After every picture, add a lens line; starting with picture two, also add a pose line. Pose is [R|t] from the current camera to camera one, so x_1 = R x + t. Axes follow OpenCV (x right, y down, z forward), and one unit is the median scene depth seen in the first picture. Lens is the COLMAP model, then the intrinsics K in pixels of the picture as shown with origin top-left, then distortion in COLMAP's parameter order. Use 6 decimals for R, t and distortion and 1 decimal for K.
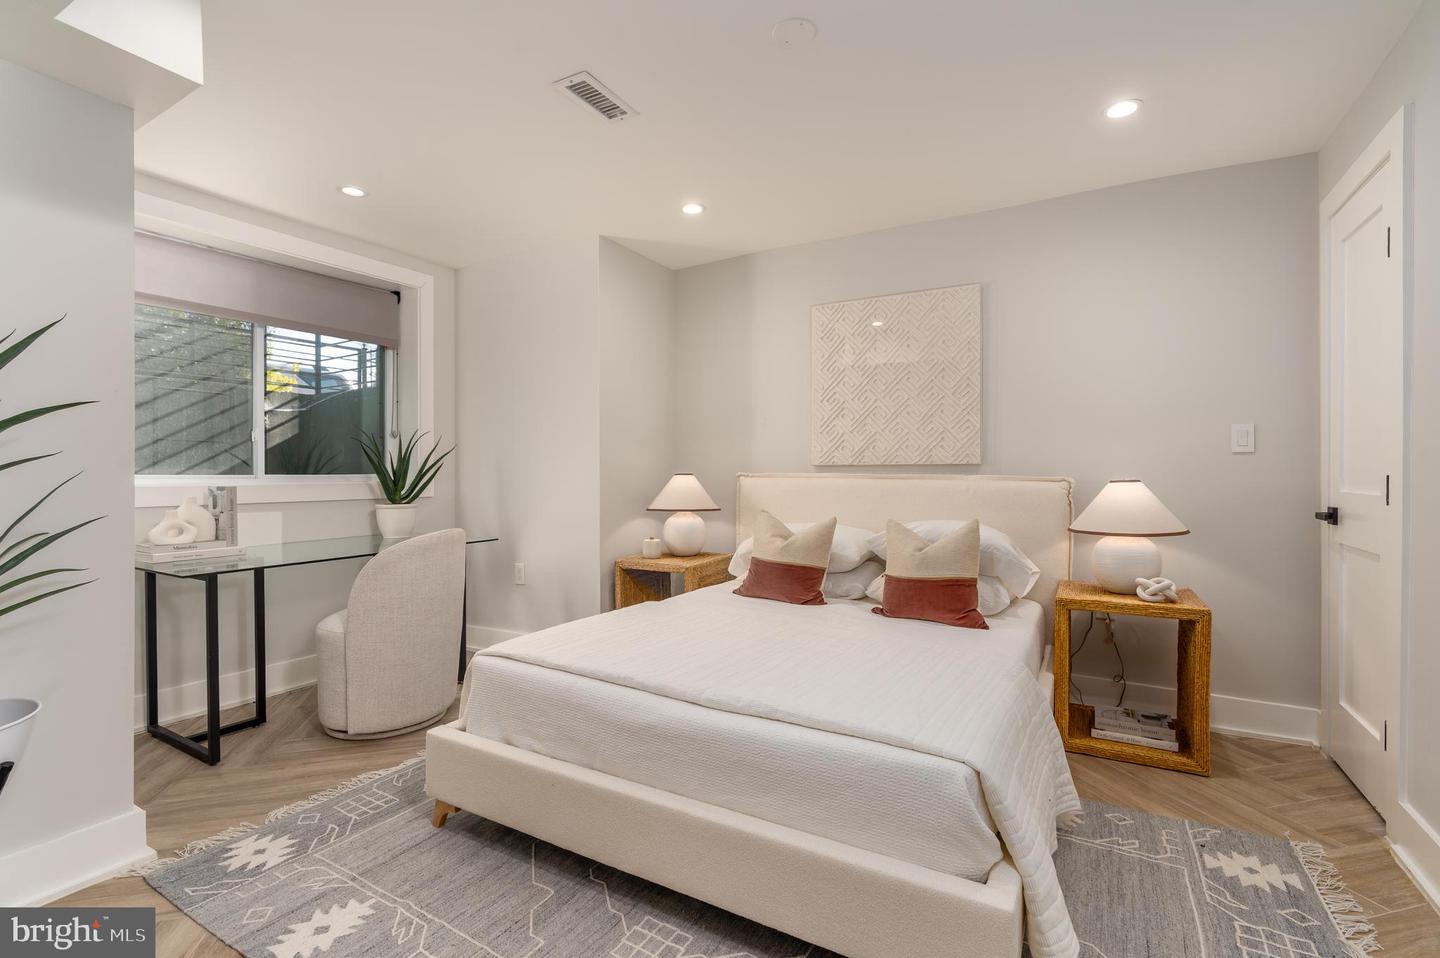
lens RADIAL K [[670.9, 0, 729.0], [0, 670.9, 471.9], [0, 0, 1]] dist [-0.005989, 0.000289]
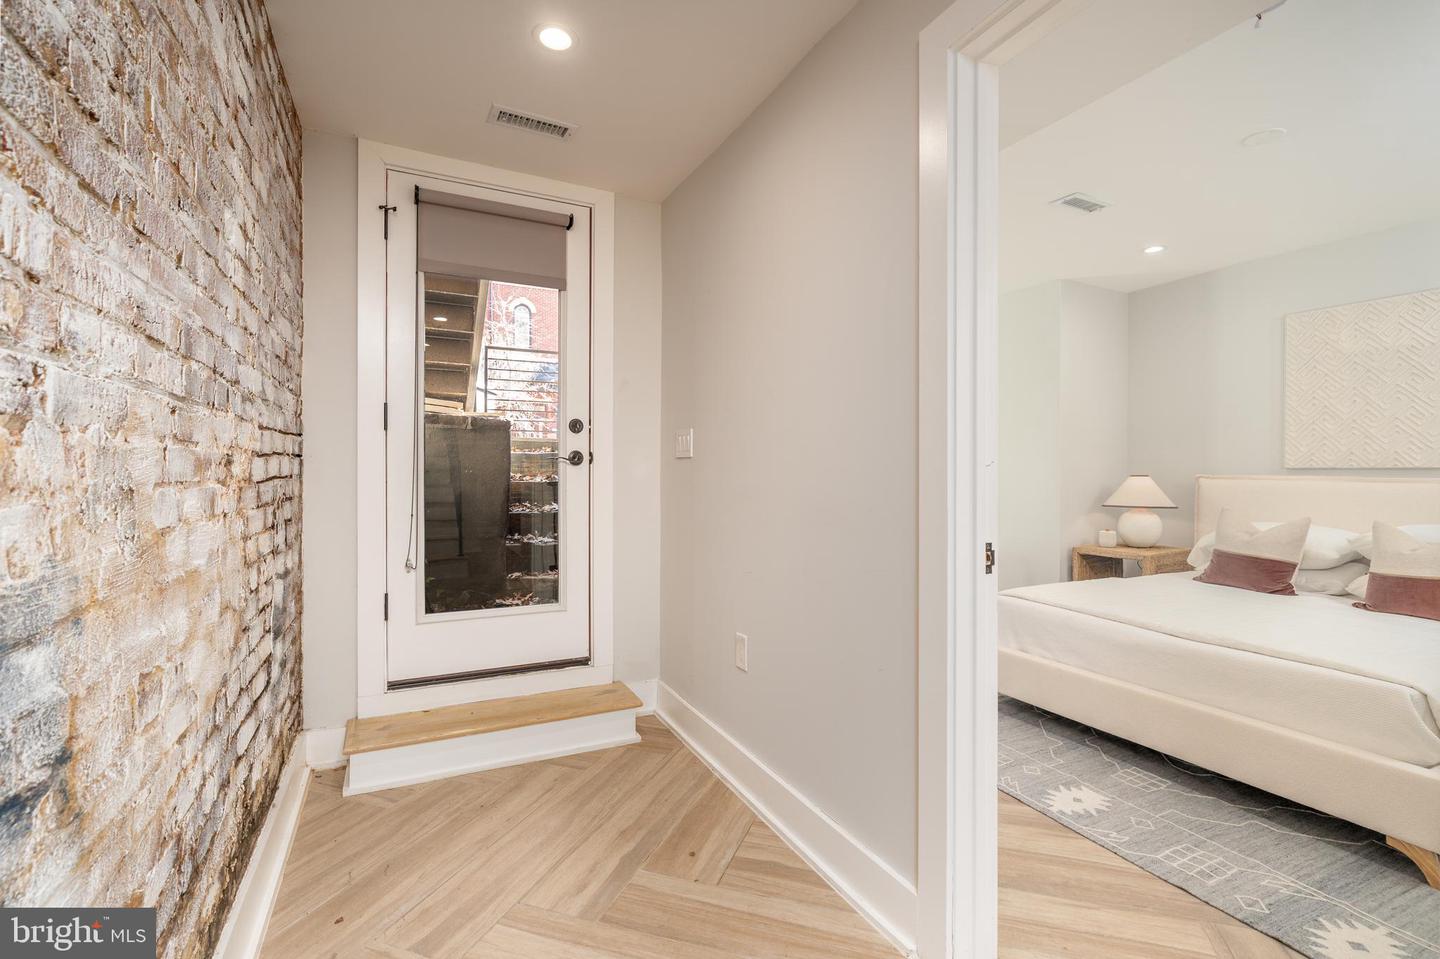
lens RADIAL K [[670.9, 0, 729.0], [0, 670.9, 472.4], [0, 0, 1]] dist [-0.005989, 0.000289]
pose [[0.836792, 0.006703, -0.547480, -0.034275], [-0.005452, 0.999977, 0.003911, -0.002924], [0.547494, -0.000288, 0.836809, -0.400562]]
